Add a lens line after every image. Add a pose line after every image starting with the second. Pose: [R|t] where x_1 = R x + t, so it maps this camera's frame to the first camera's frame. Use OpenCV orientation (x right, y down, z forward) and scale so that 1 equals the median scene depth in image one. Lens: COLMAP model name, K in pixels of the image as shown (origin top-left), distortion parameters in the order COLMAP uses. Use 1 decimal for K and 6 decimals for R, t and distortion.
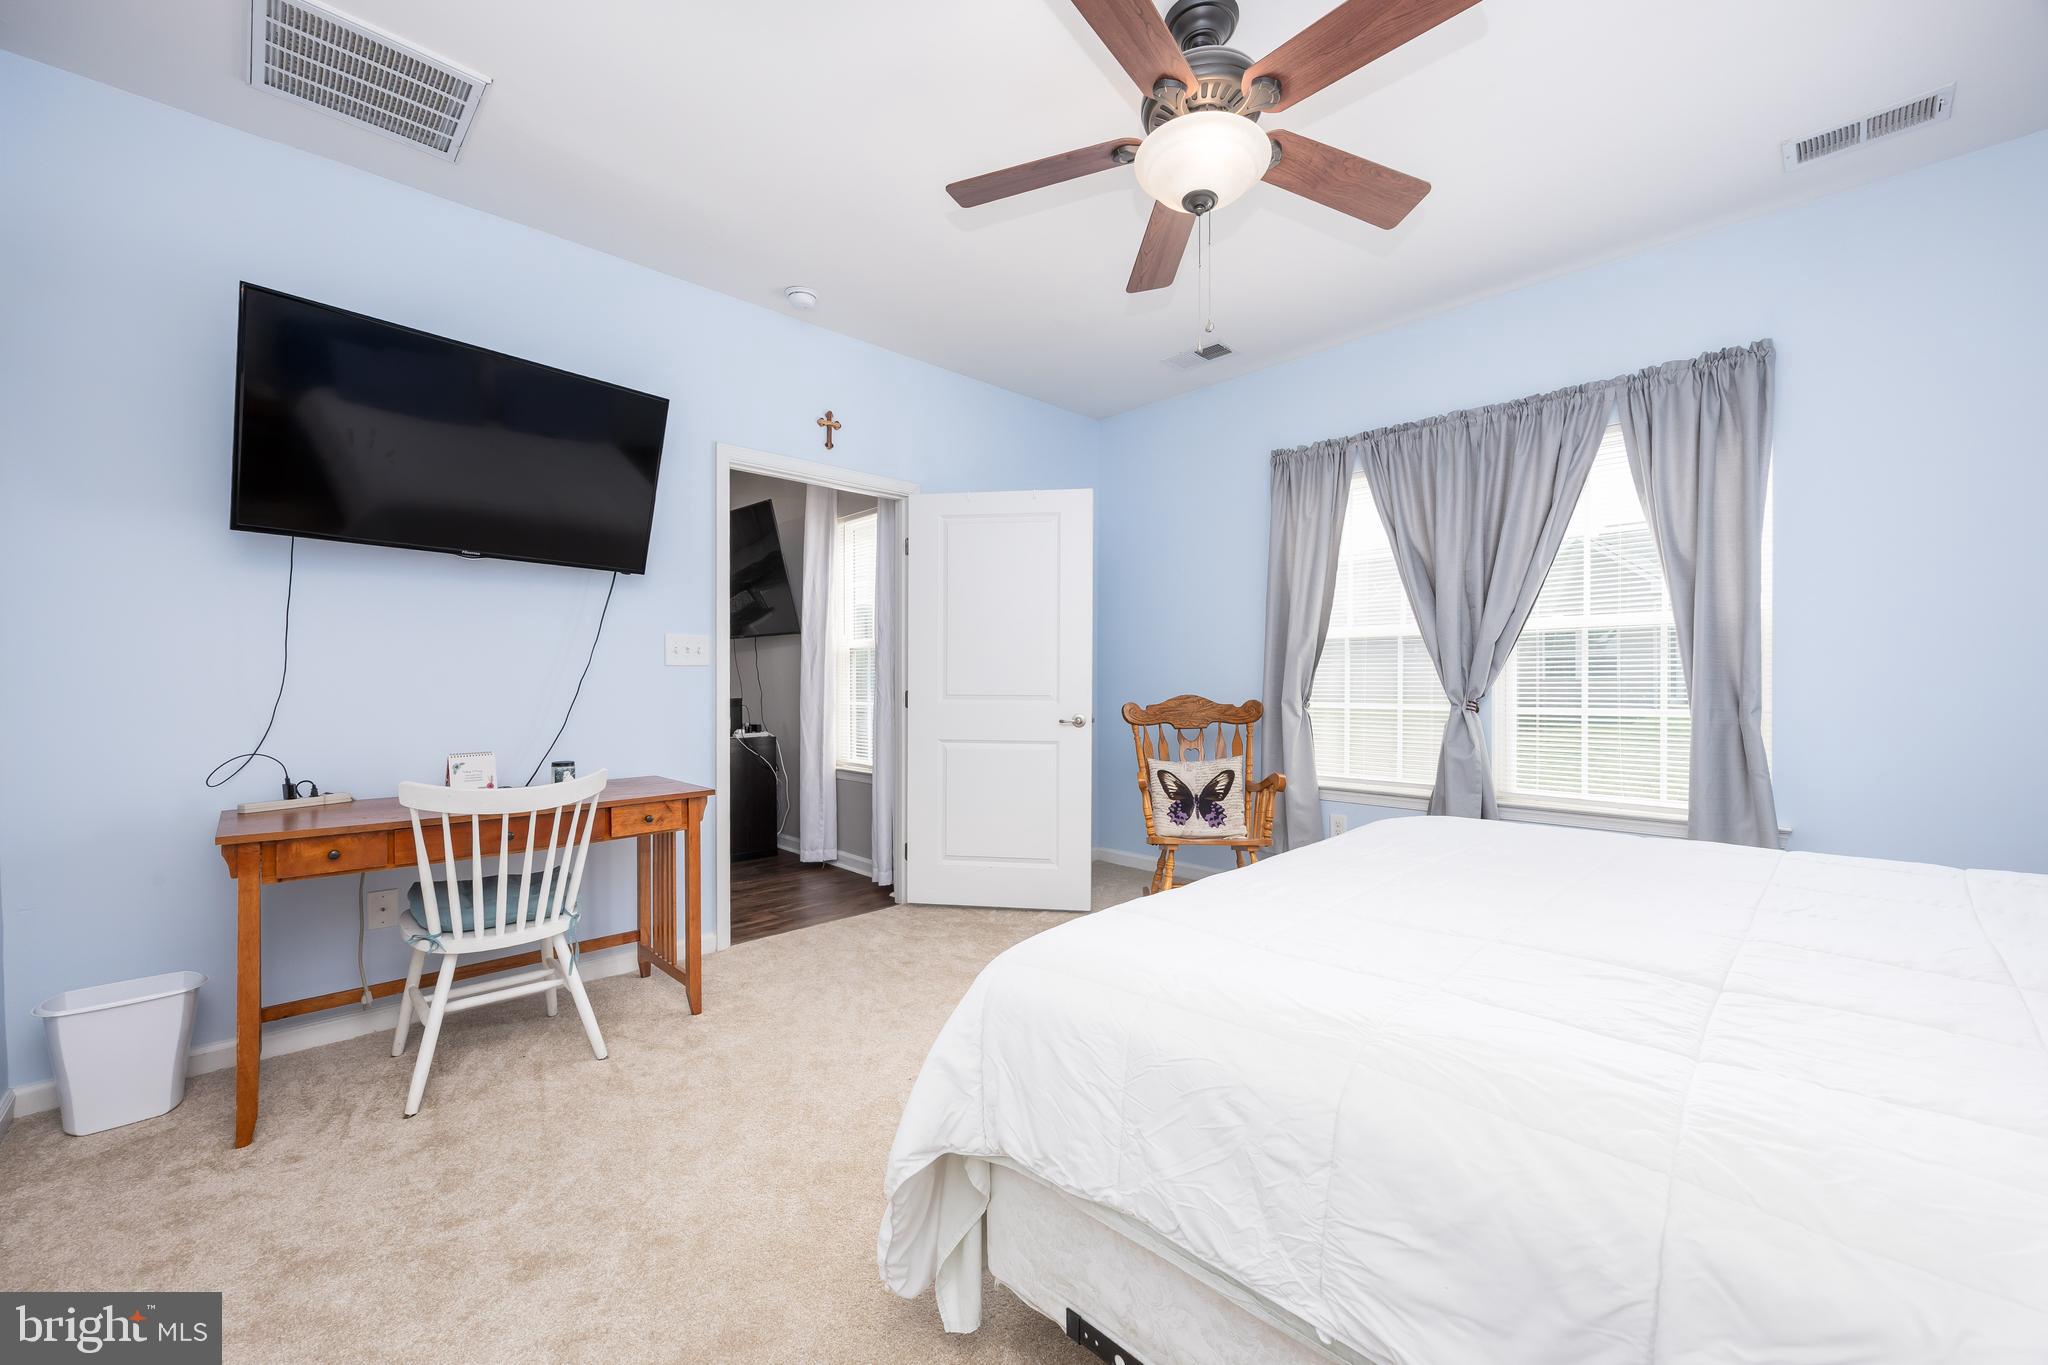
lens RADIAL K [[808.6, 0, 1031.0], [0, 808.6, 683.0], [0, 0, 1]] dist [0.001422, 0.000165]
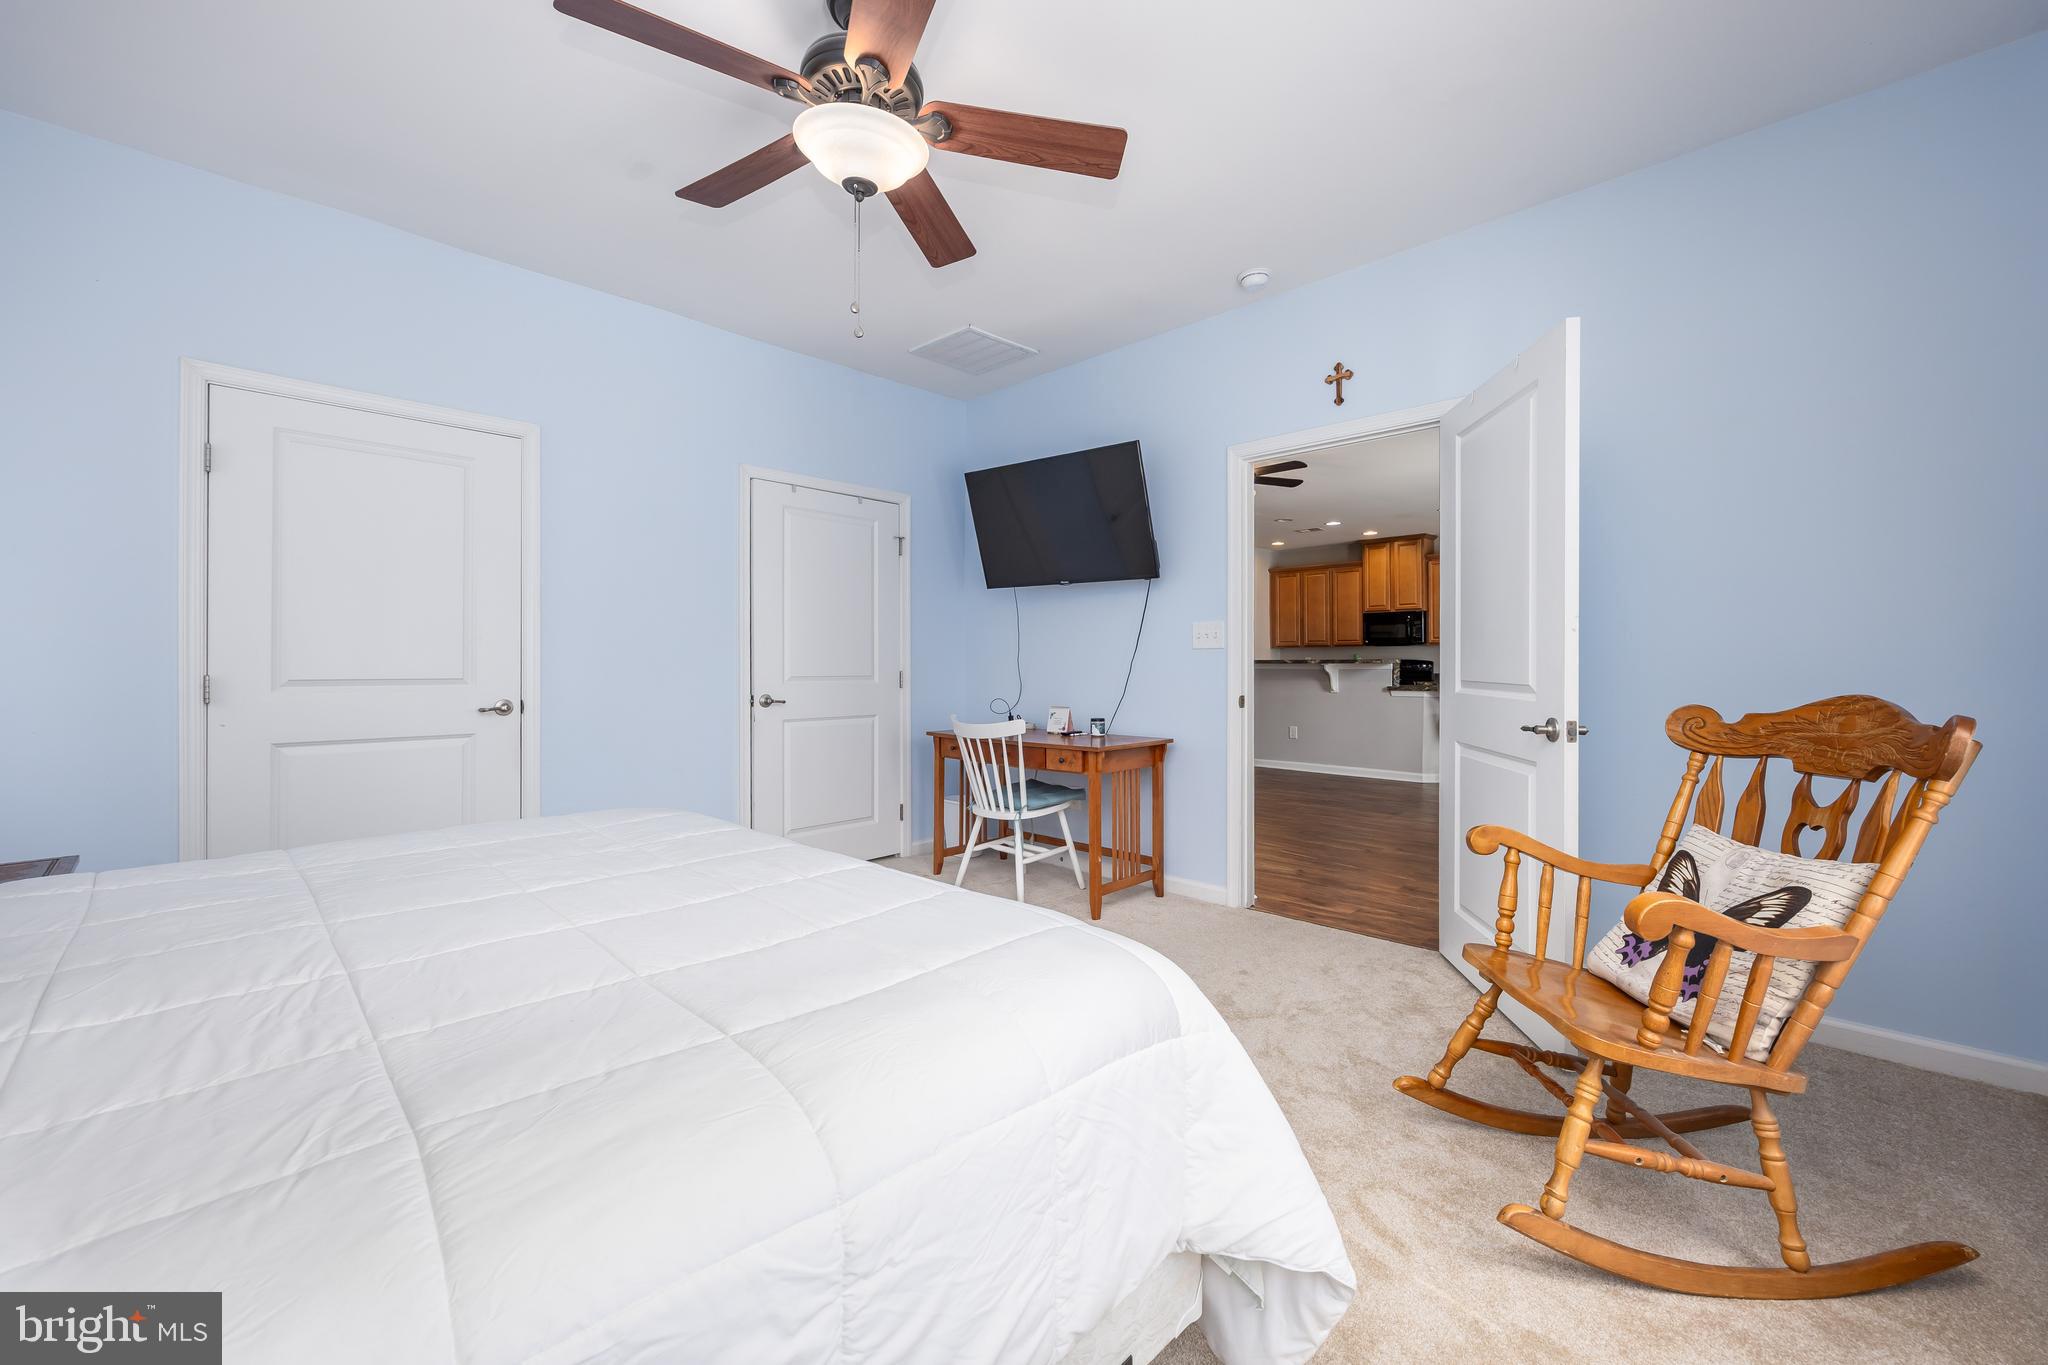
lens RADIAL K [[808.6, 0, 1031.2], [0, 808.6, 668.3], [0, 0, 1]] dist [0.001422, 0.000165]
pose [[0.010810, 0.004185, -0.999933, 0.658197], [-0.002999, 0.999987, 0.004153, 0.001646], [0.999937, 0.002954, 0.010823, 0.656412]]
